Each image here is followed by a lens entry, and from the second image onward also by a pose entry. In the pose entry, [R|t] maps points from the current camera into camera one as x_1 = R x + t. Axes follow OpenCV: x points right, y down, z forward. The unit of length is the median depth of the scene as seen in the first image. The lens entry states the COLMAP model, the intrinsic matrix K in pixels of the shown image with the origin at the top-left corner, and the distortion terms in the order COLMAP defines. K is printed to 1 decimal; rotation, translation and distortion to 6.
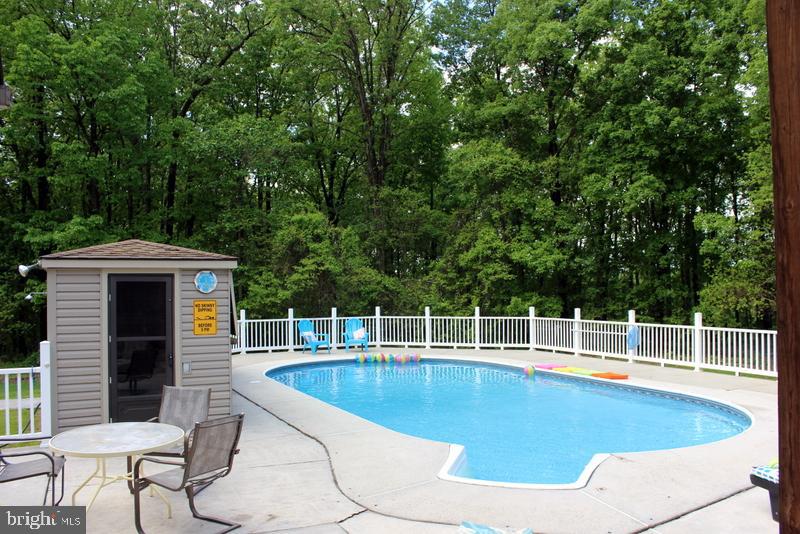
lens RADIAL K [[674.3, 0, 412.7], [0, 674.3, 267.4], [0, 0, 1]] dist [-0.162757, 0.138732]
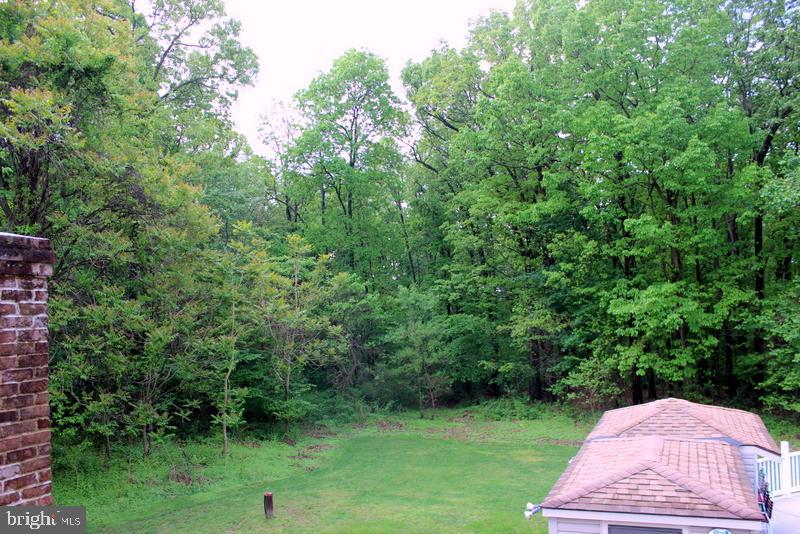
lens RADIAL K [[674.3, 0, 403.9], [0, 674.3, 272.8], [0, 0, 1]] dist [-0.162757, 0.138732]
pose [[0.638577, -0.052331, -0.767777, 0.032285], [0.047635, 0.998460, -0.028435, -0.134043], [0.768082, -0.018415, 0.640086, 0.075697]]
